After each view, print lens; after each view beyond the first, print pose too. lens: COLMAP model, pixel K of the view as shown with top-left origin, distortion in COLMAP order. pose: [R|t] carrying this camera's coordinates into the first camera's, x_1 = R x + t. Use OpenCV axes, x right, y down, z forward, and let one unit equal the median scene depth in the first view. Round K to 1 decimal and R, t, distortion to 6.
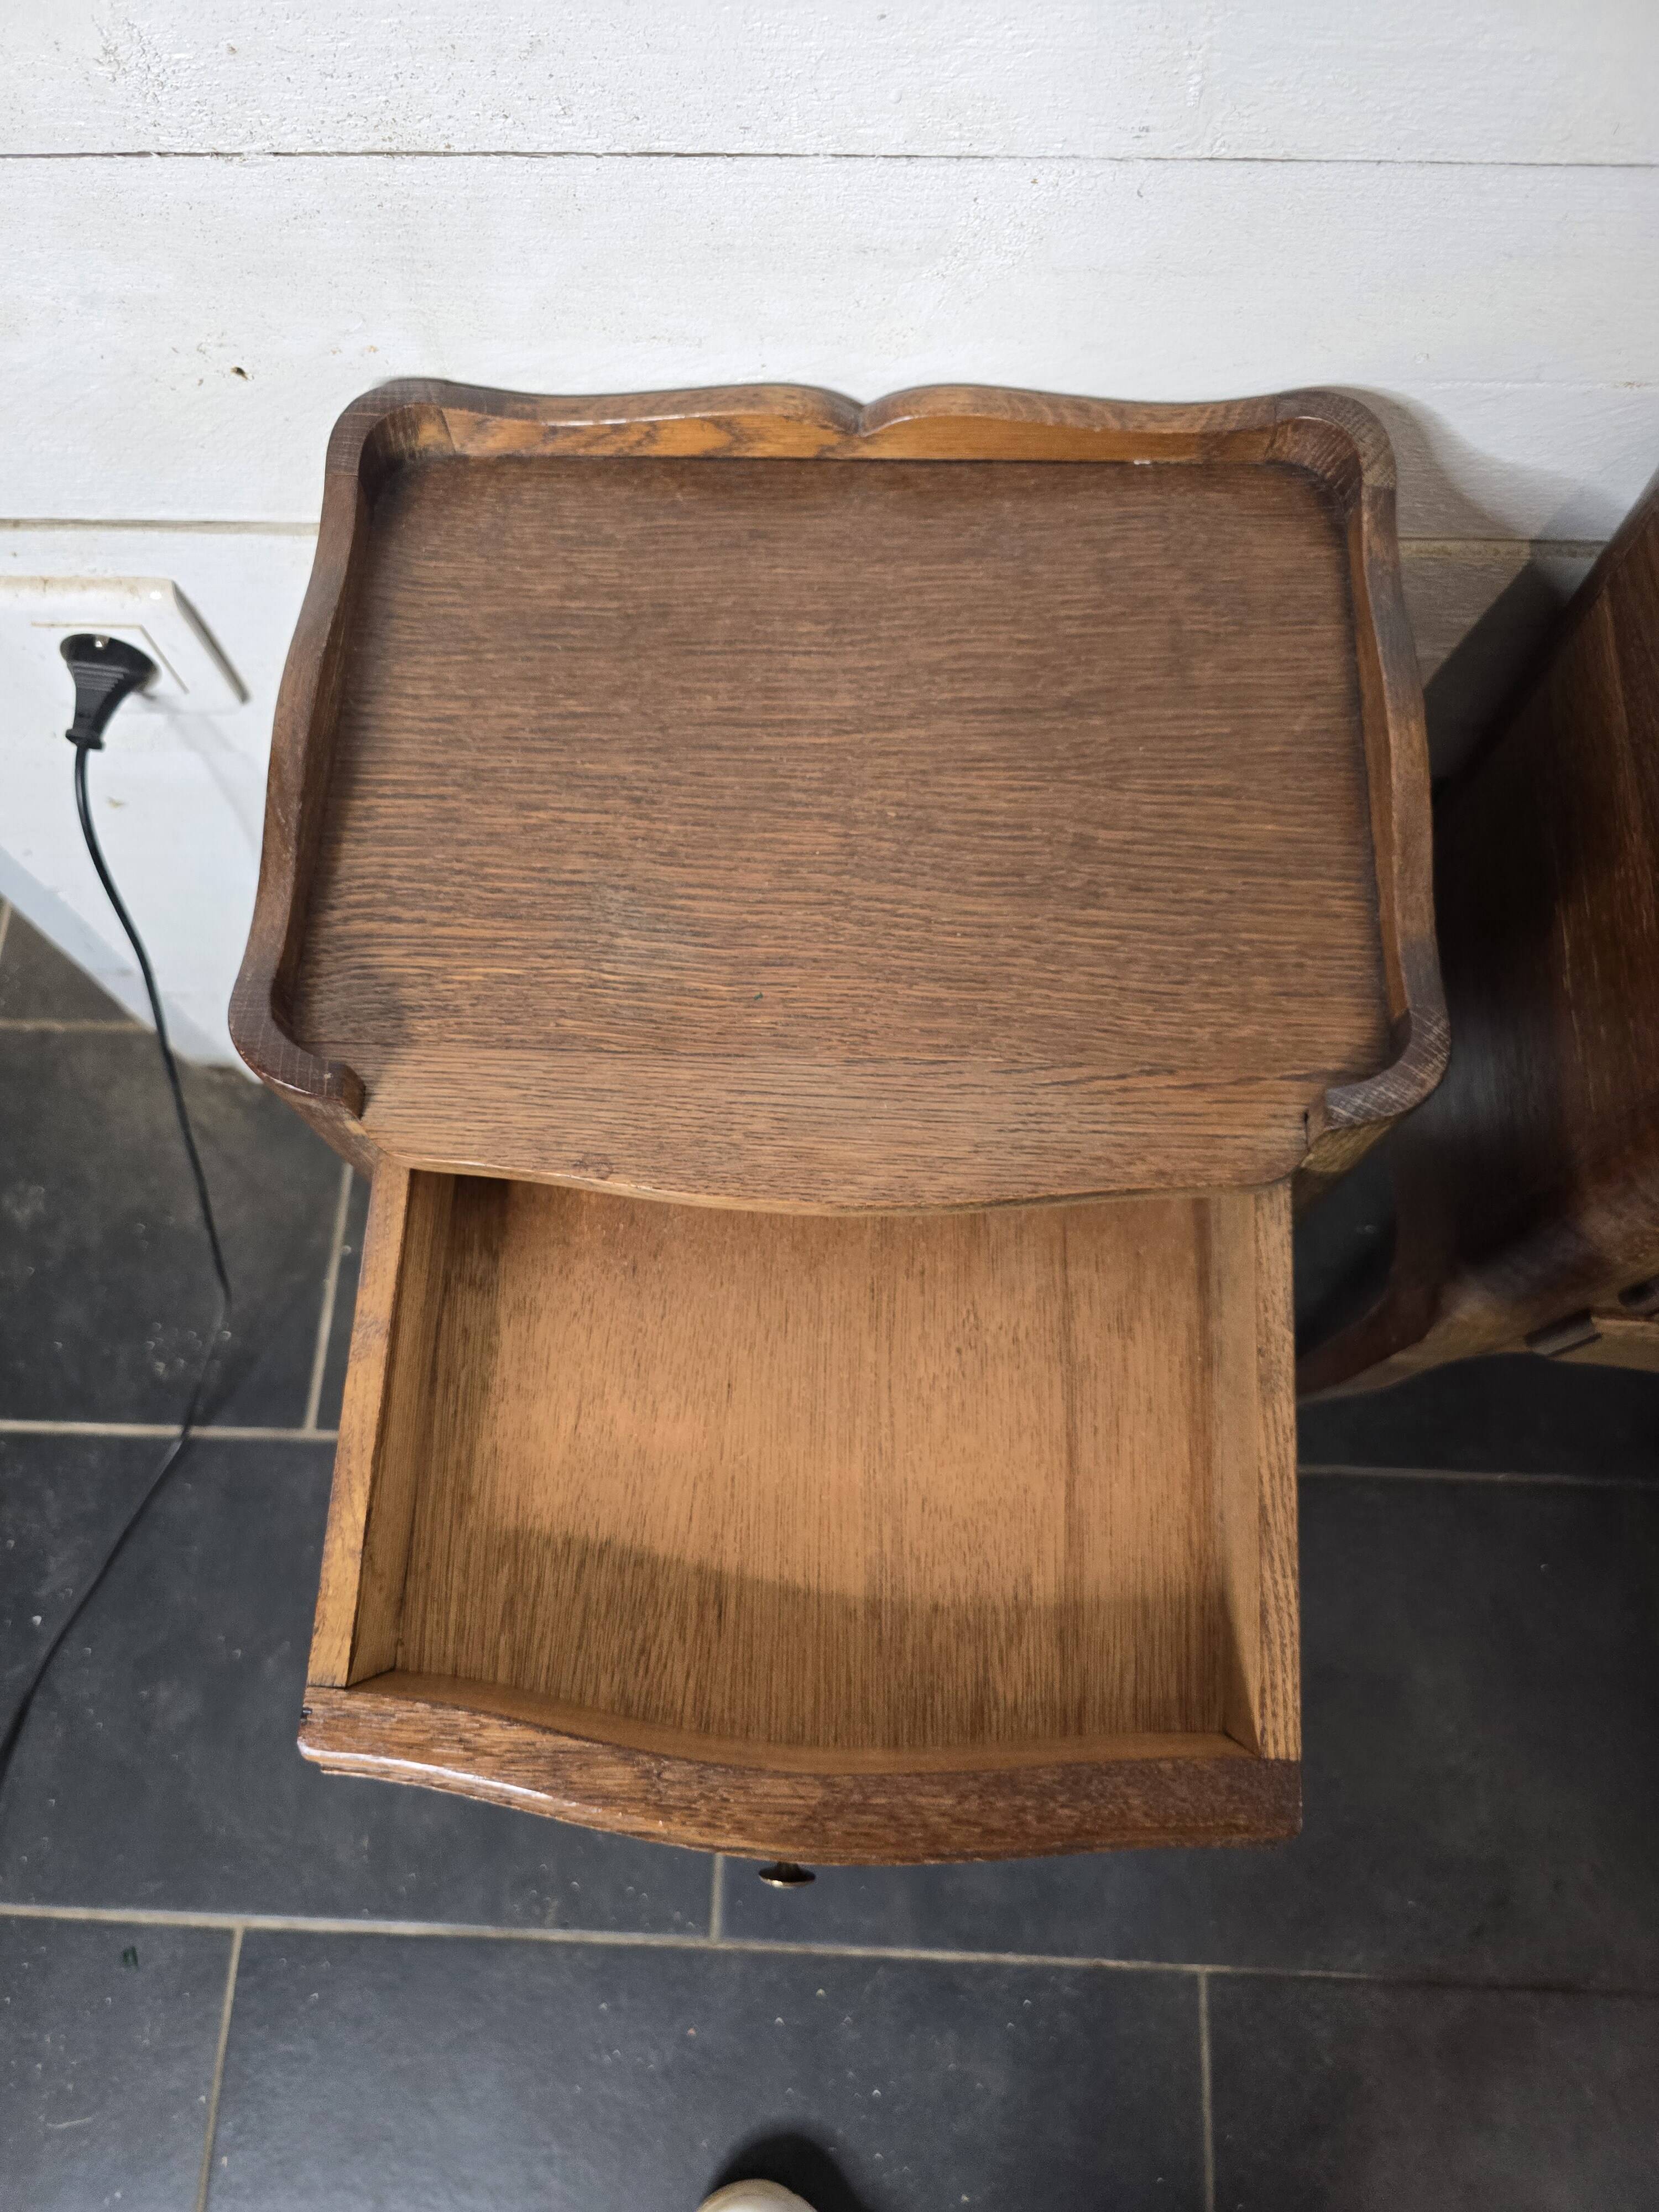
lens RADIAL K [[1522.5, 0, 819.2], [0, 1522.5, 1109.9], [0, 0, 1]] dist [0.042715, -0.055732]
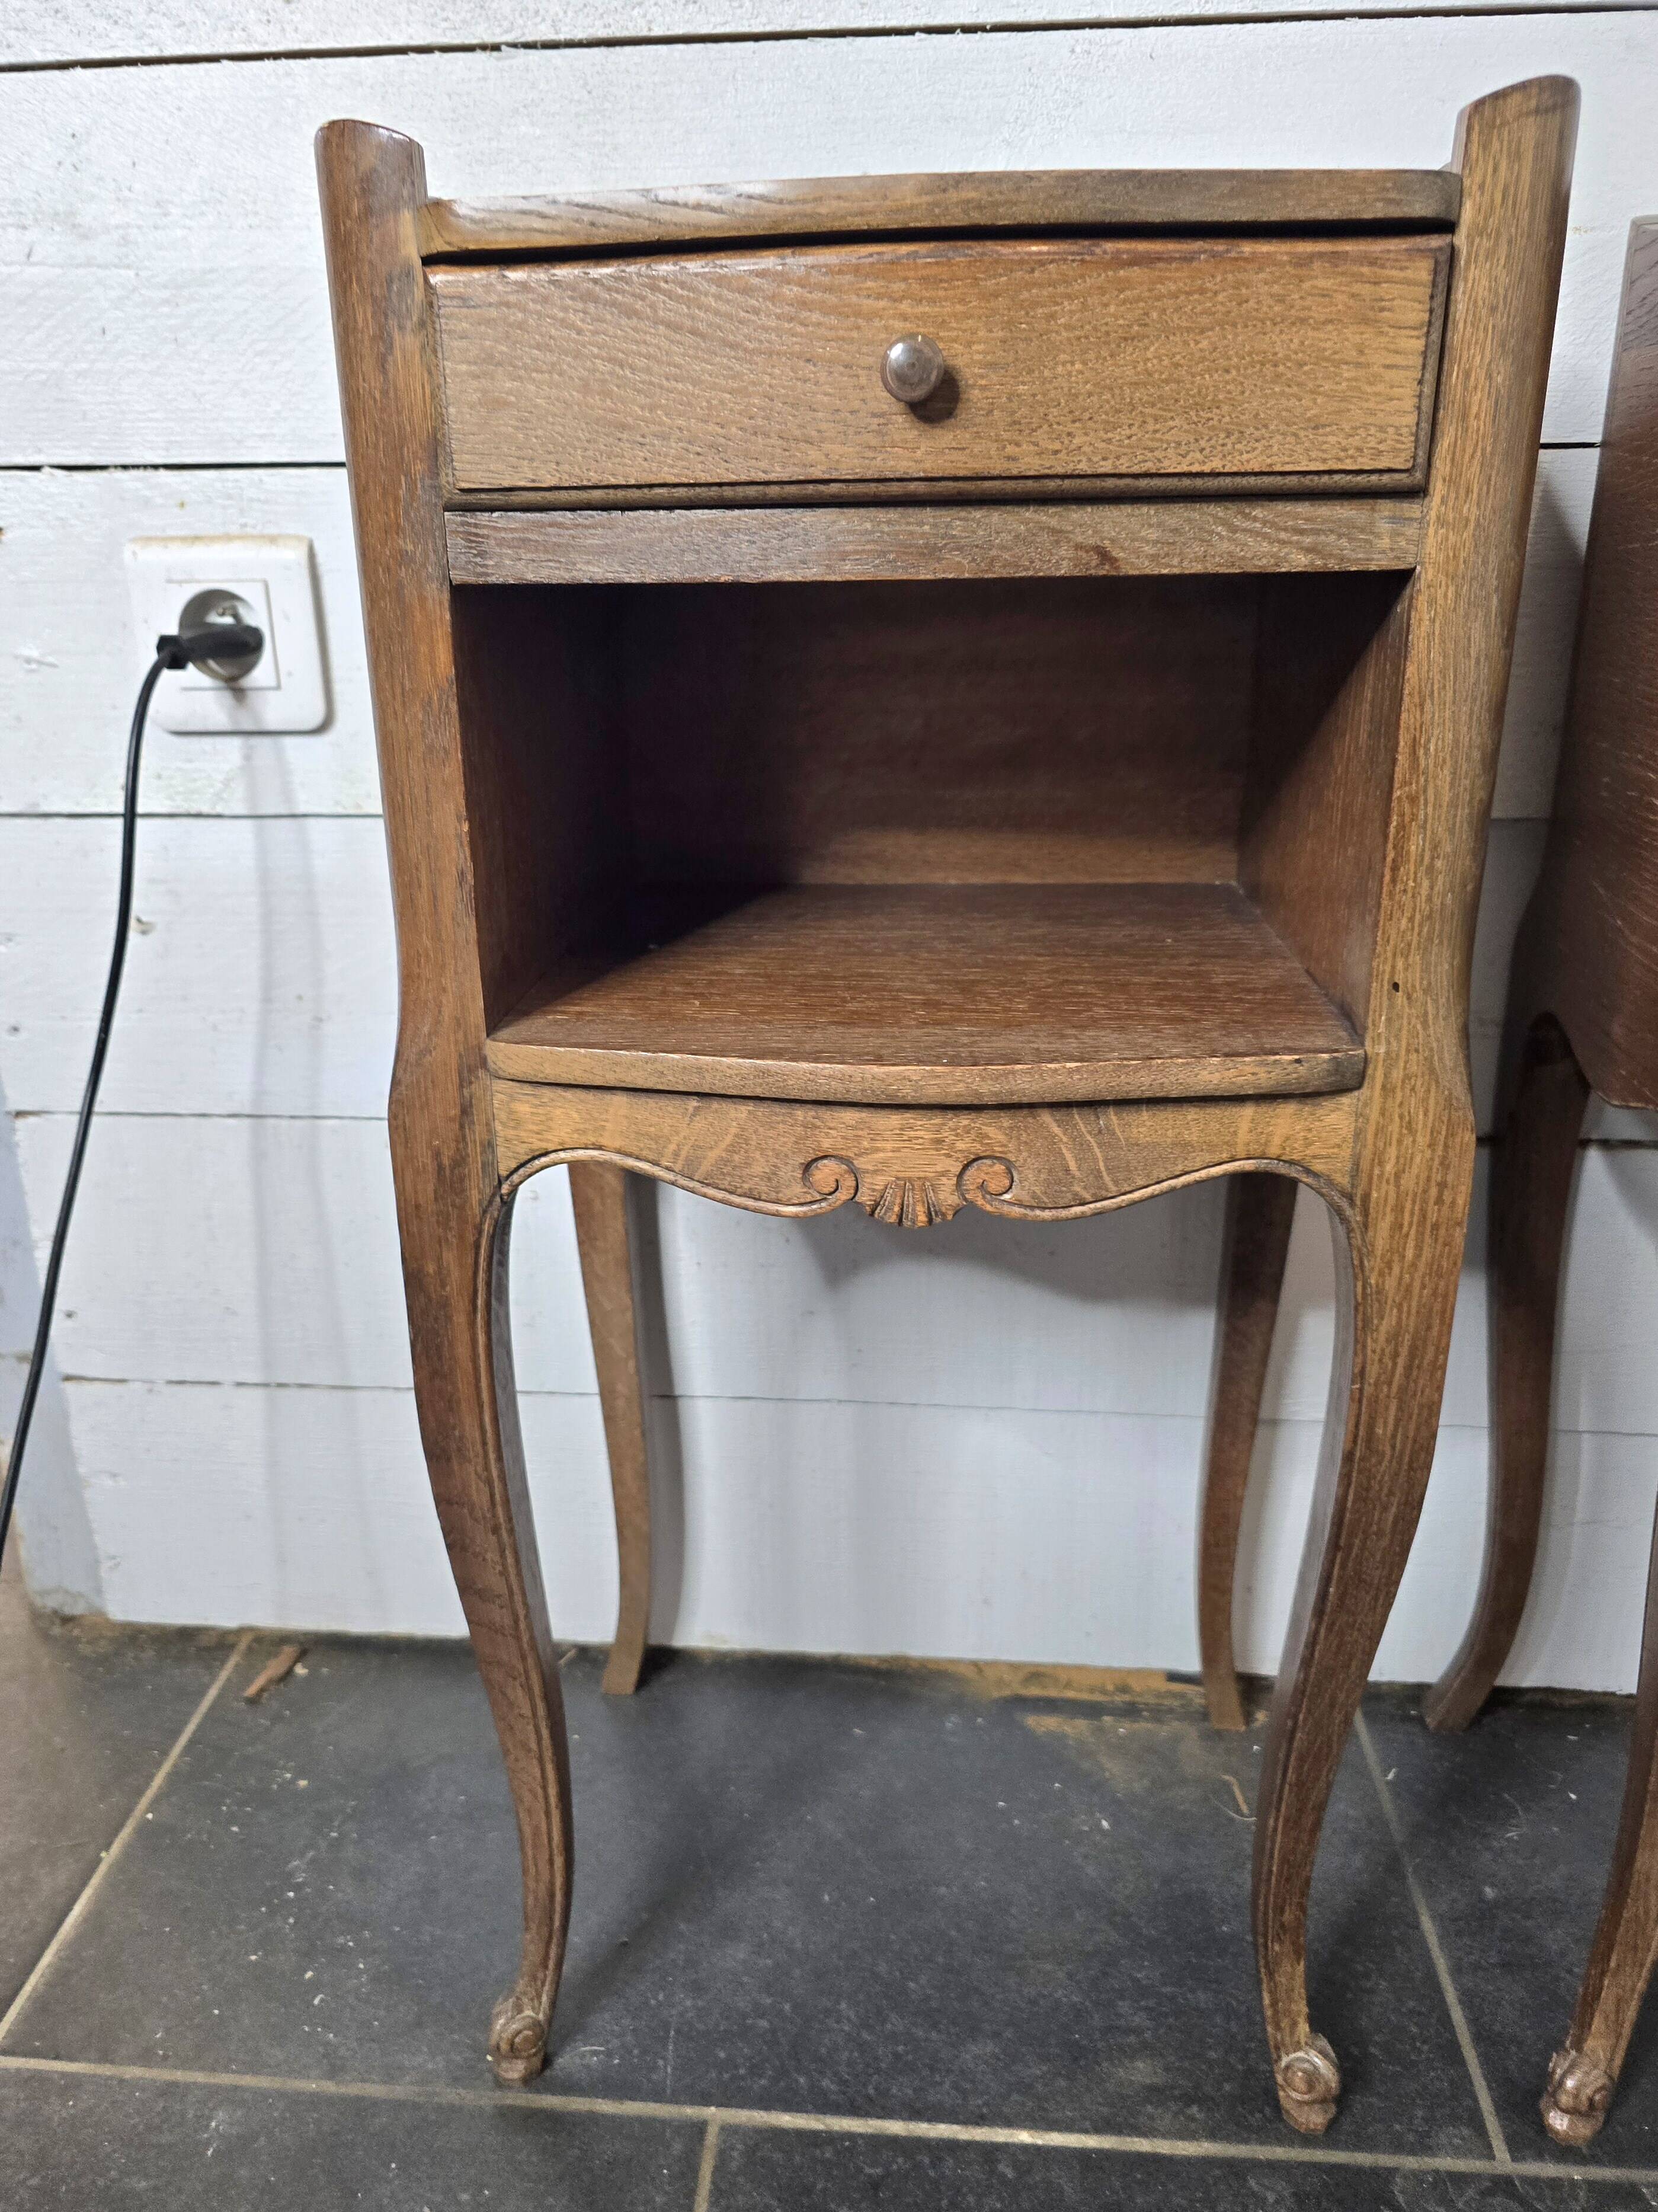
lens RADIAL K [[1629.4, 0, 803.9], [0, 1629.4, 1092.5], [0, 0, 1]] dist [0.035384, -0.044512]
pose [[0.998653, 0.029840, -0.042446, -0.006935], [-0.051755, 0.630898, -0.774137, 0.973256], [0.003679, 0.775292, 0.631593, 0.696201]]
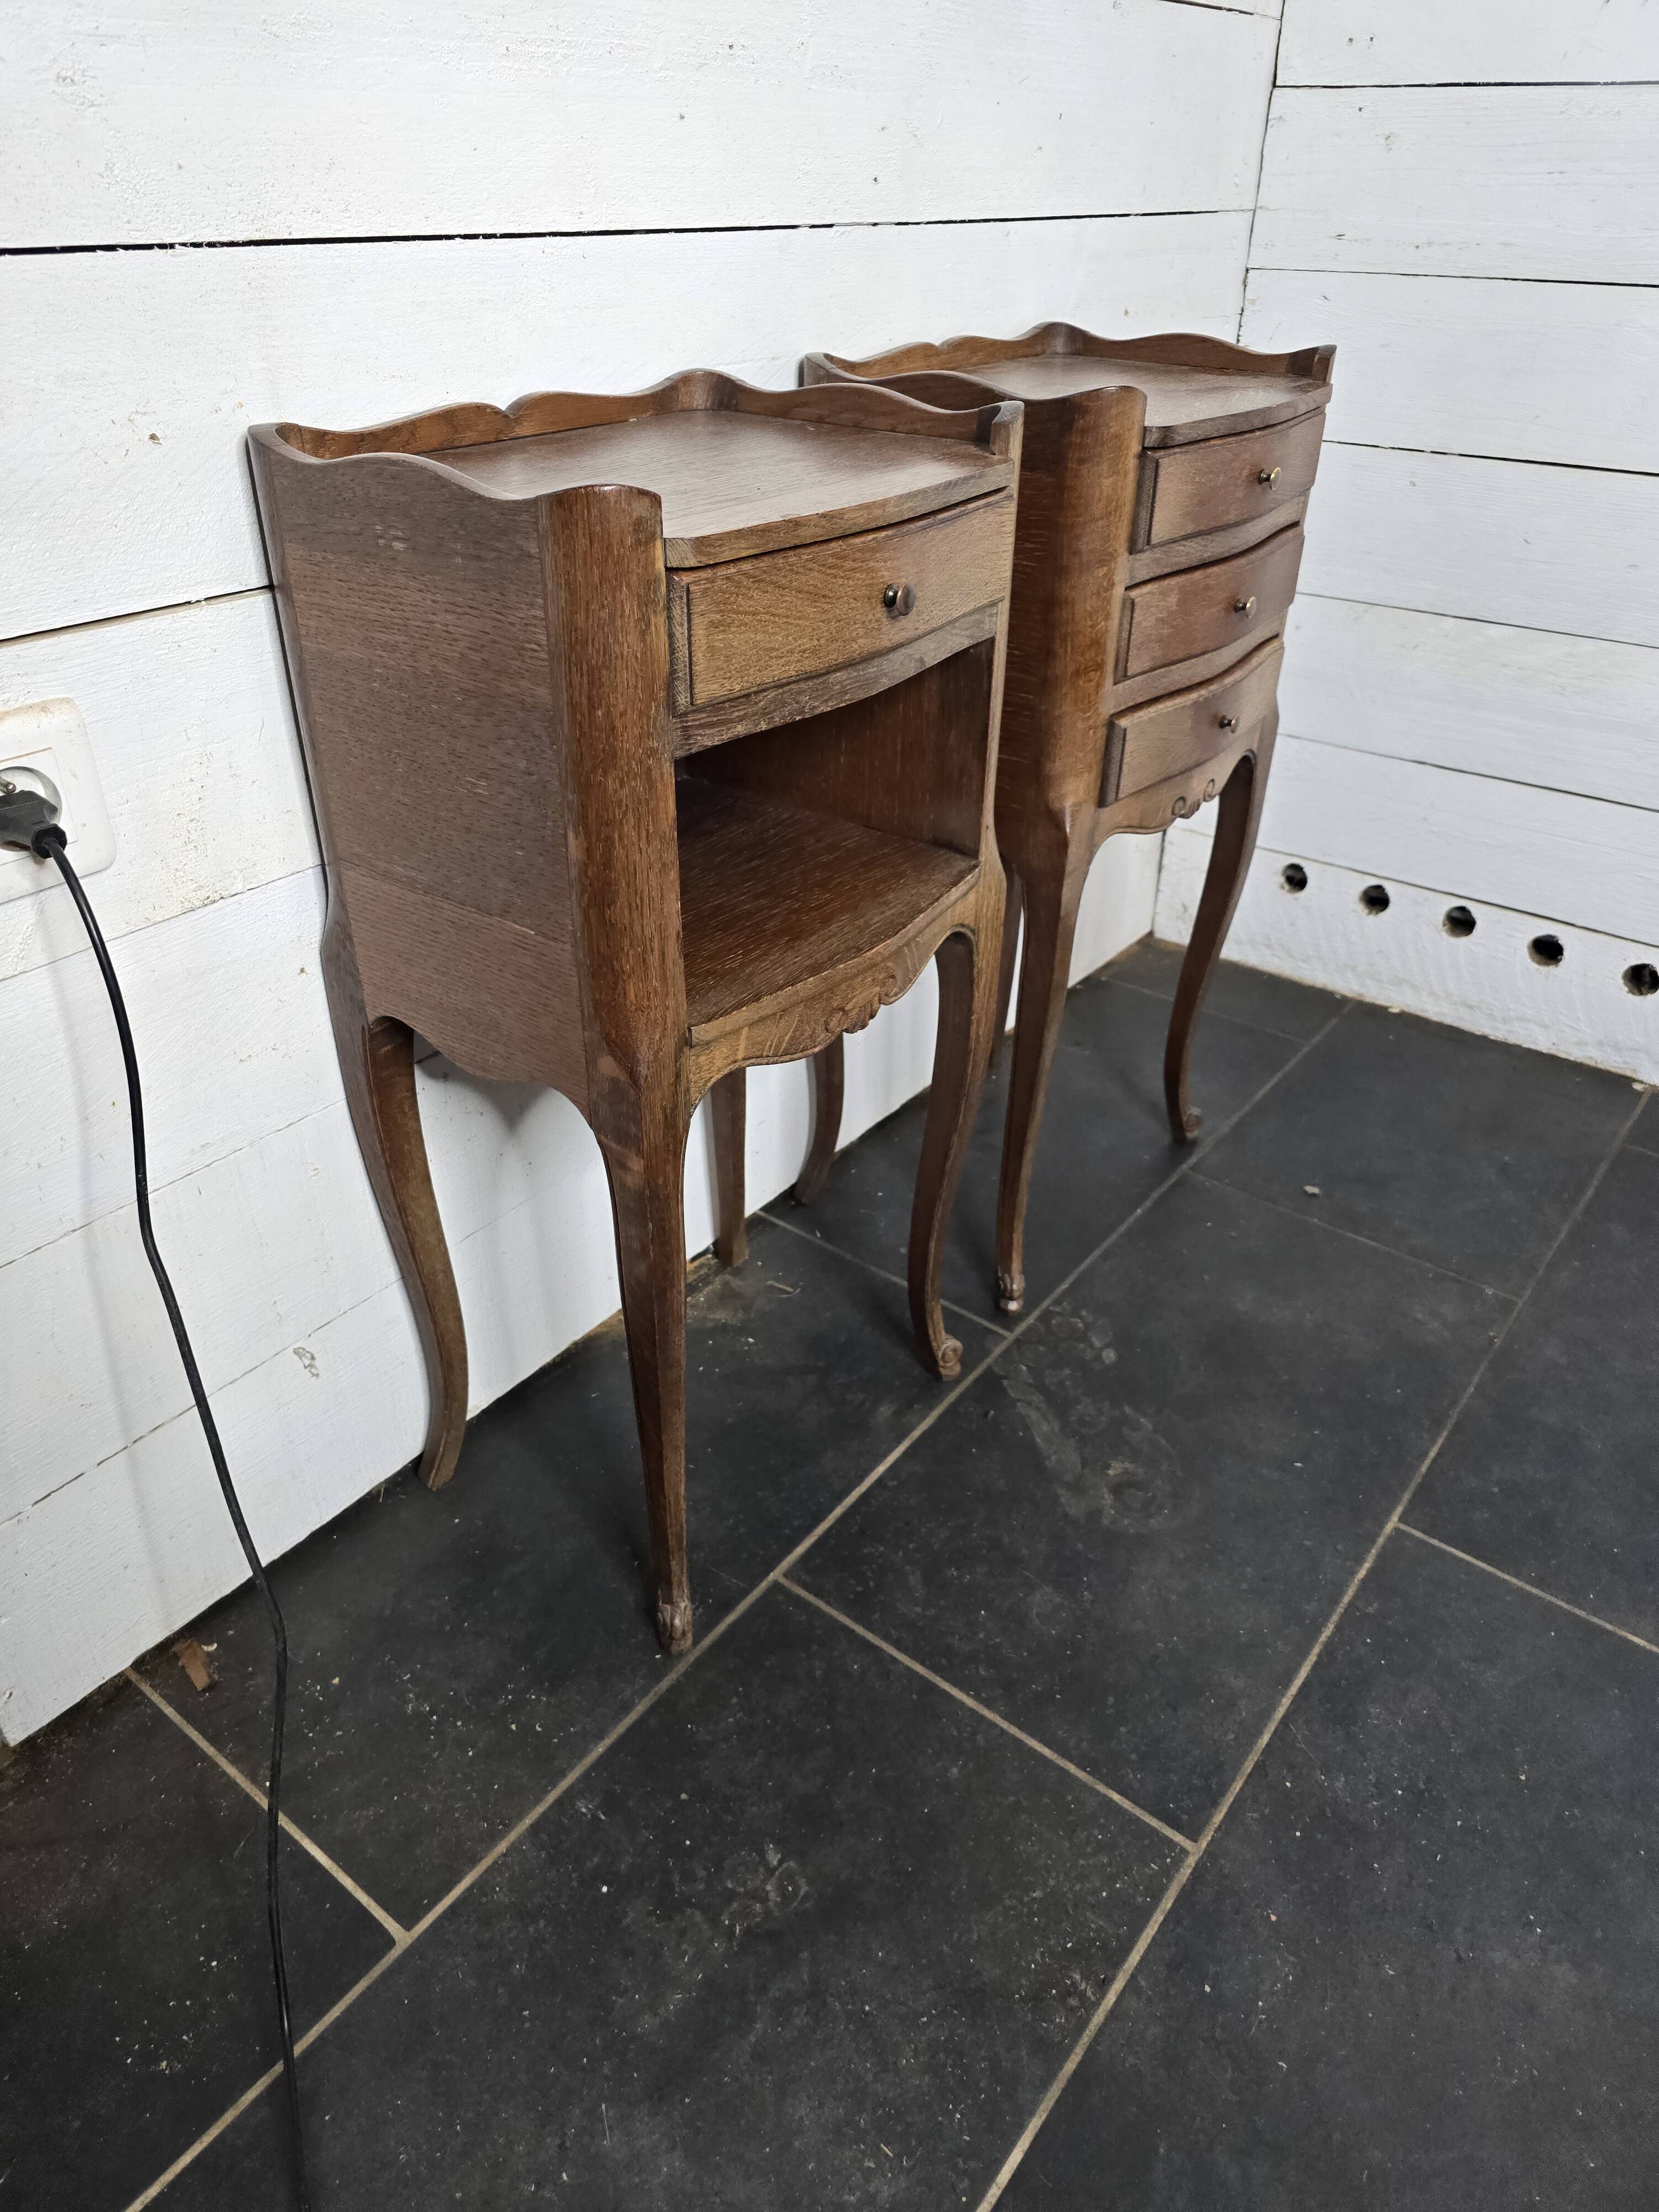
lens RADIAL K [[1489.1, 0, 811.7], [0, 1489.1, 1079.9], [0, 0, 1]] dist [0.064202, -0.074534]
pose [[0.586298, -0.392267, 0.708789, -1.253568], [0.755197, 0.581269, -0.302992, 0.740071], [-0.293143, 0.712919, 0.637036, 0.373815]]
